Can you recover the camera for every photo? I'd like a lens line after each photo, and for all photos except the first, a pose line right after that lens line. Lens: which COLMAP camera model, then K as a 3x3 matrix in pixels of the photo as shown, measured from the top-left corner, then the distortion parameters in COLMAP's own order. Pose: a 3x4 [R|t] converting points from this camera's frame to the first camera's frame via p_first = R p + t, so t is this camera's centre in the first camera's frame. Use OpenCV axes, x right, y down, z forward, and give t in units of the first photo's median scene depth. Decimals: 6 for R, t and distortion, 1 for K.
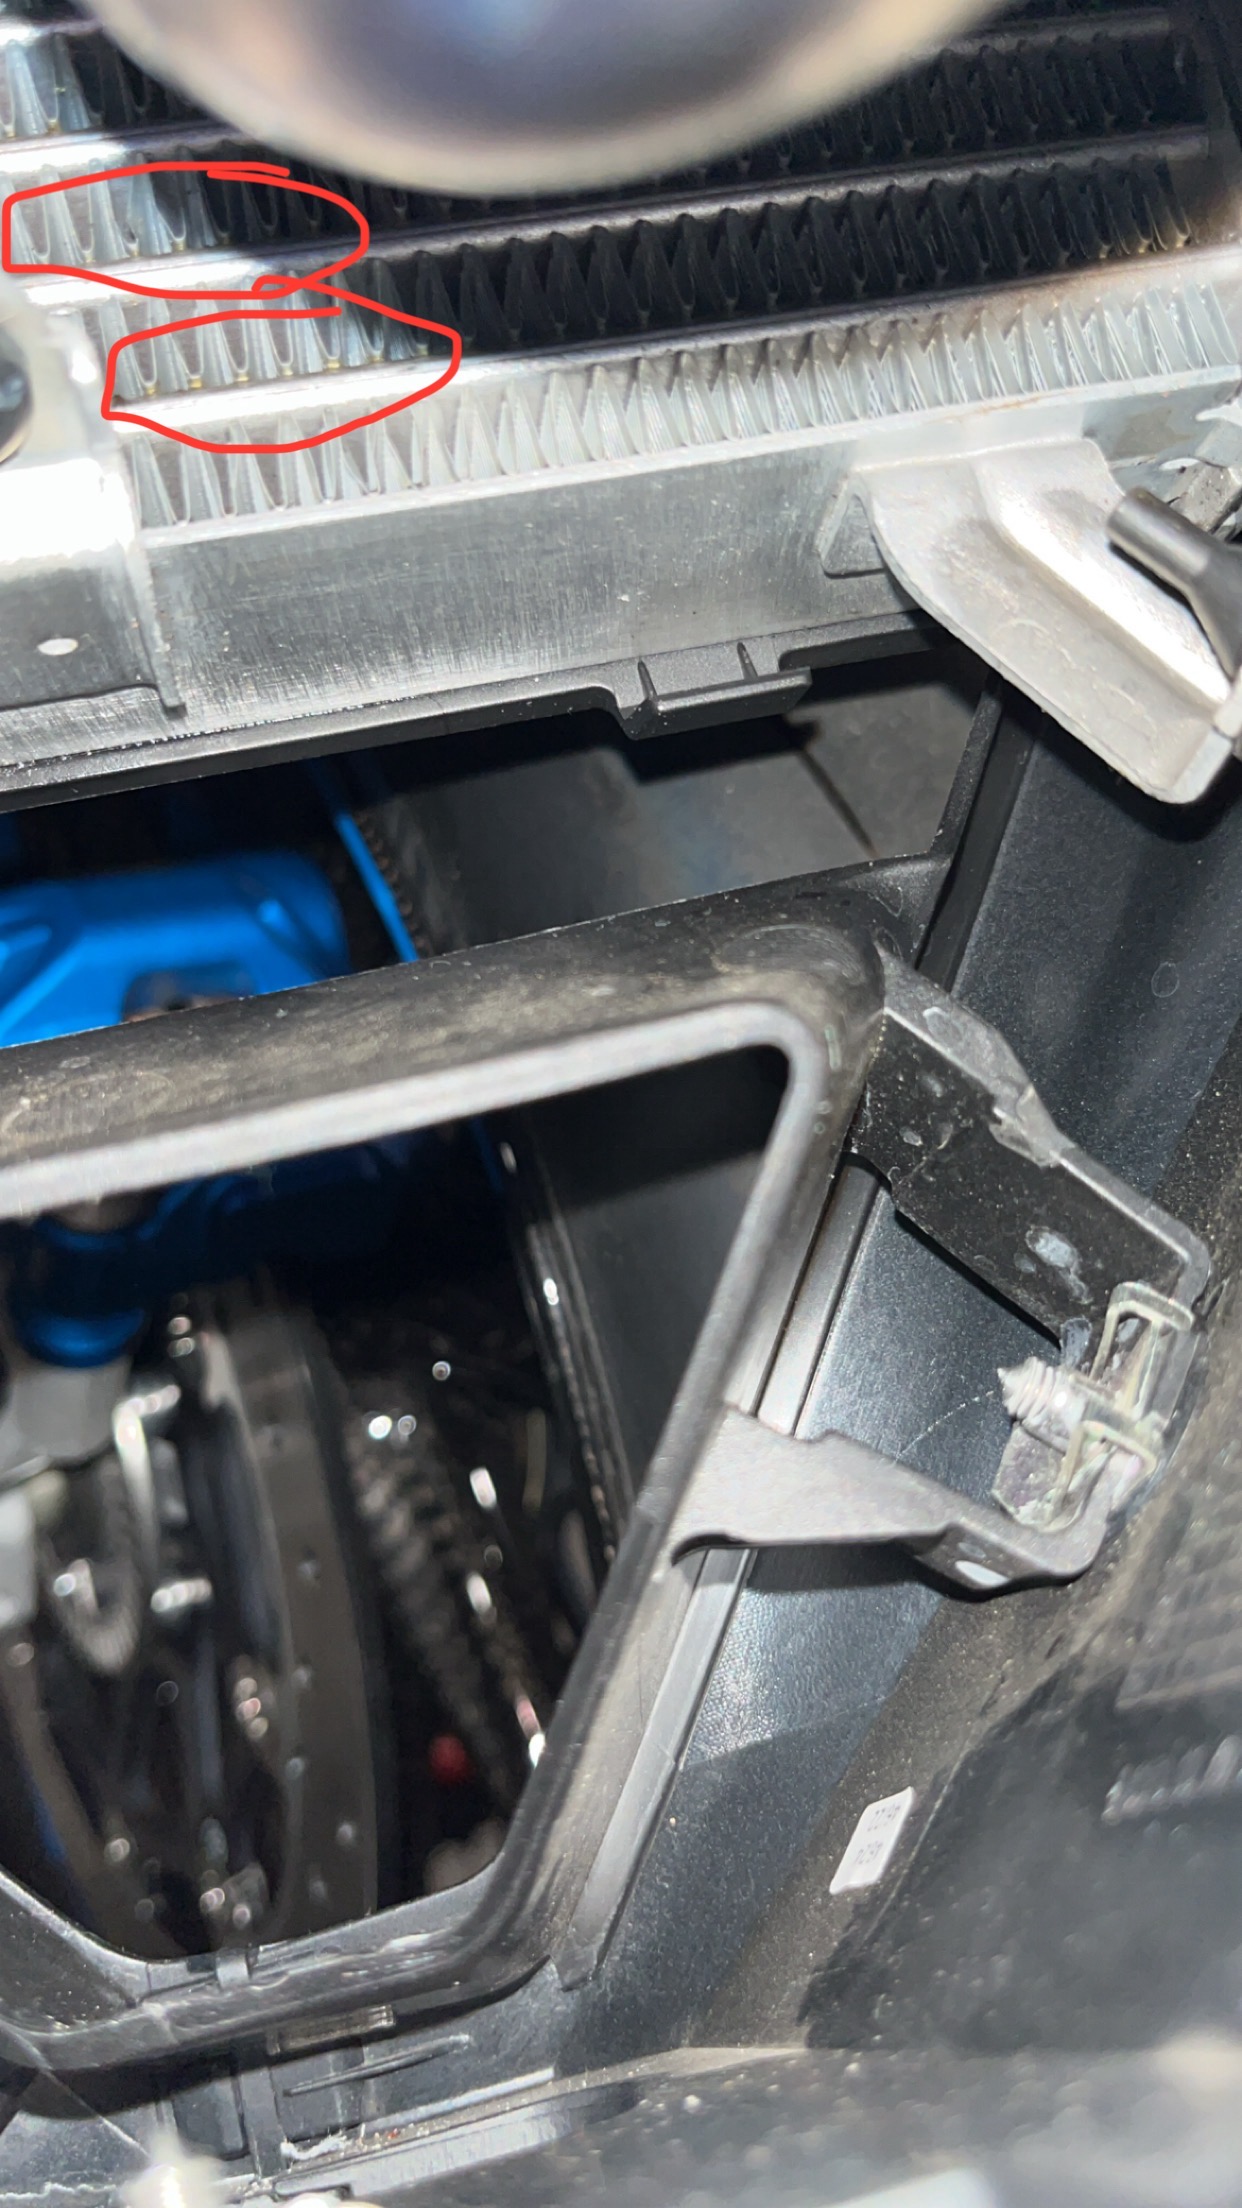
lens RADIAL K [[1853.0, 0, 629.2], [0, 1853.0, 1103.8], [0, 0, 1]] dist [0.011770, -0.018014]
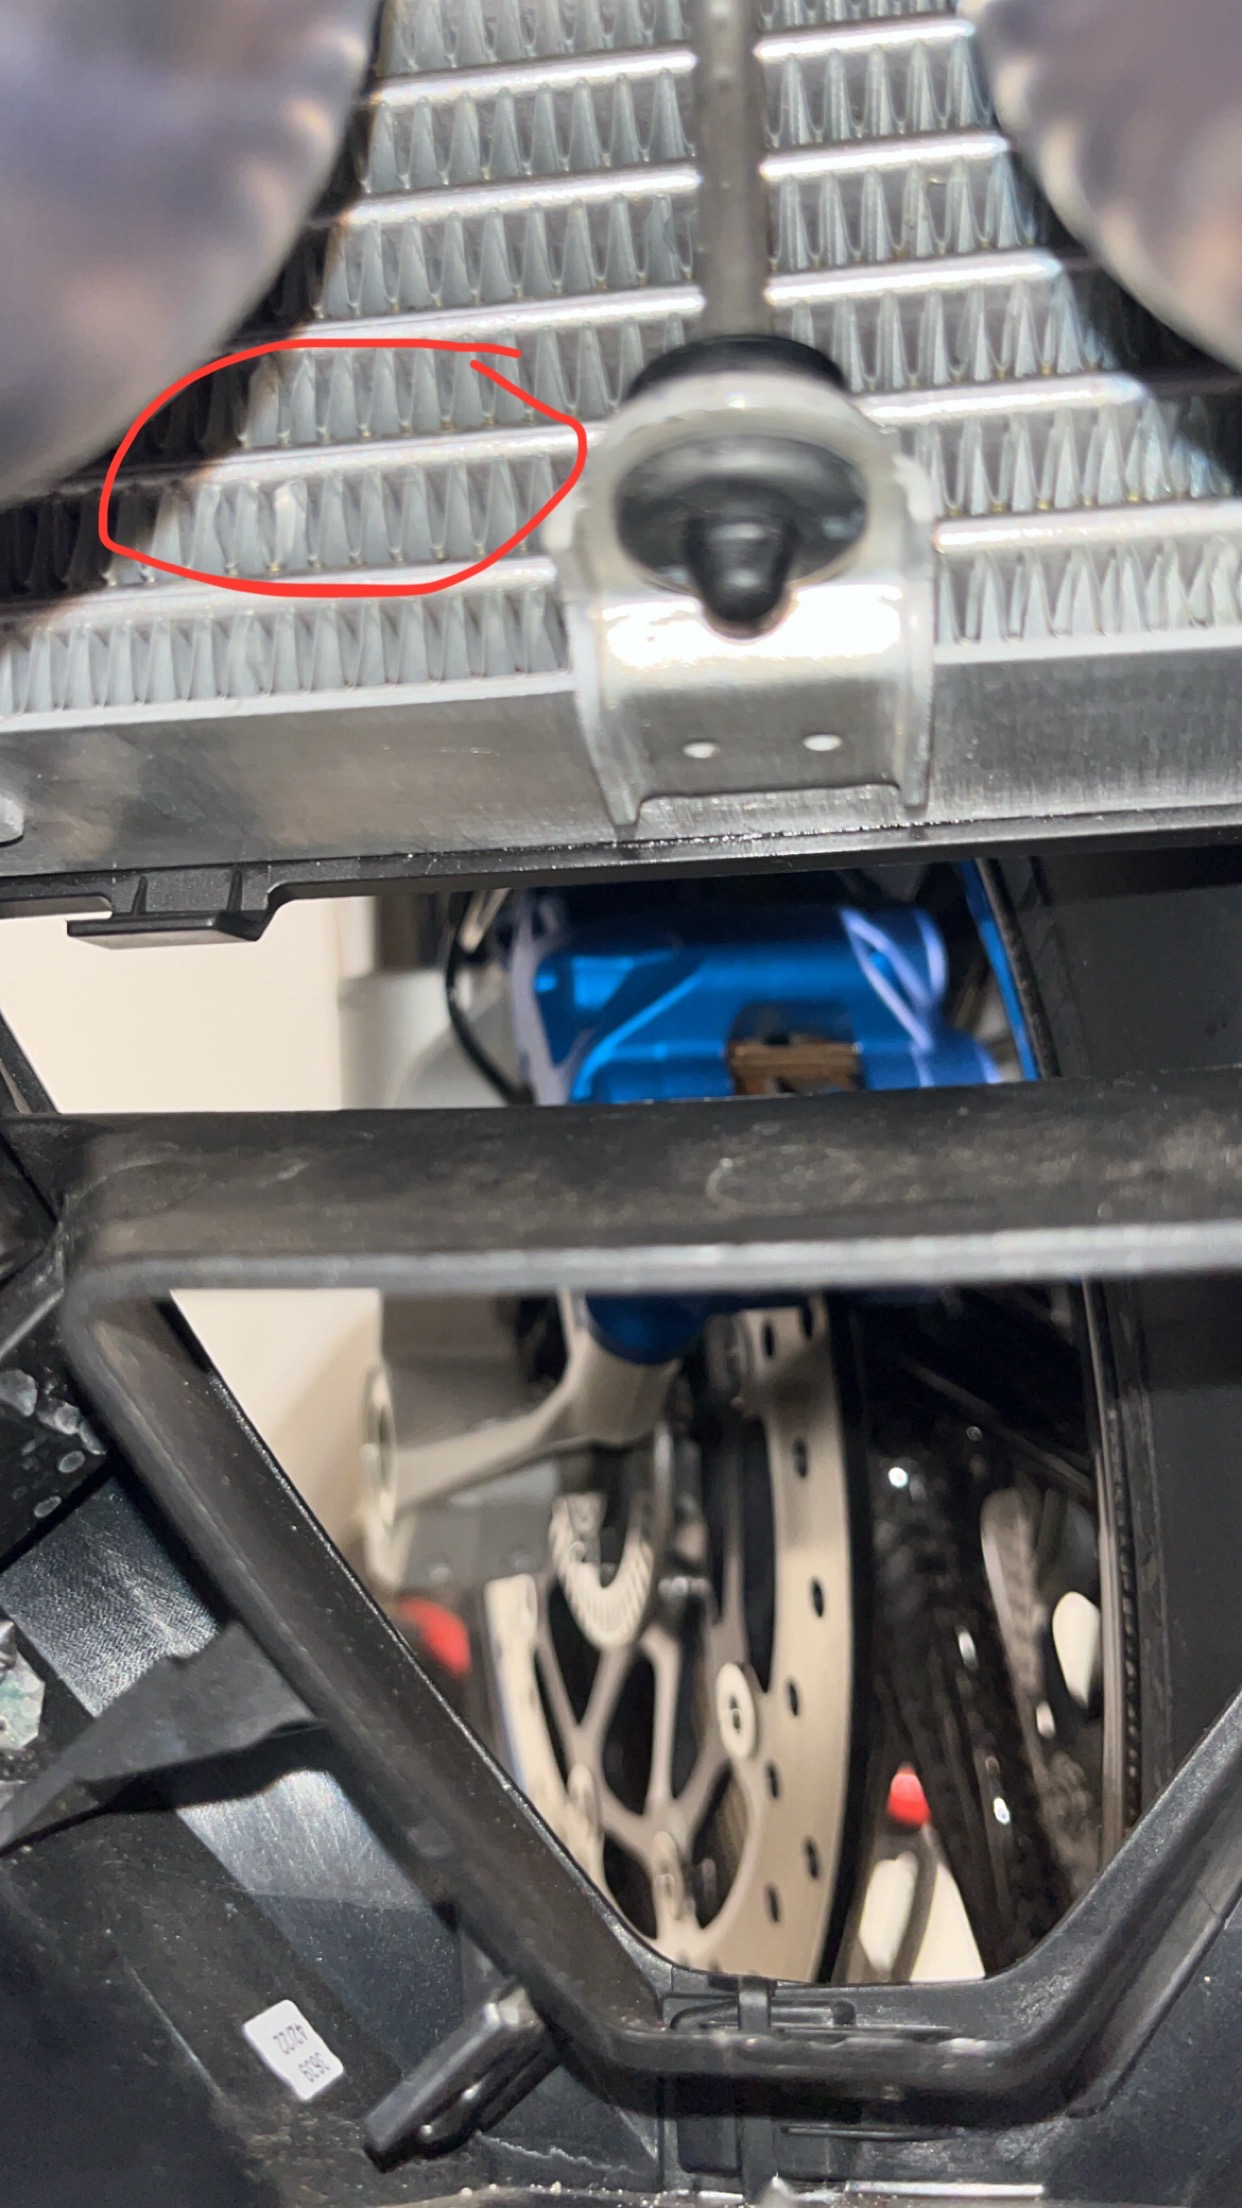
lens RADIAL K [[1853.0, 0, 611.1], [0, 1853.0, 1115.9], [0, 0, 1]] dist [0.011770, -0.018014]
pose [[0.946495, 0.161483, -0.279412, -0.088460], [-0.161943, 0.986564, 0.021597, -0.038065], [0.279145, 0.024808, 0.959928, -0.043491]]
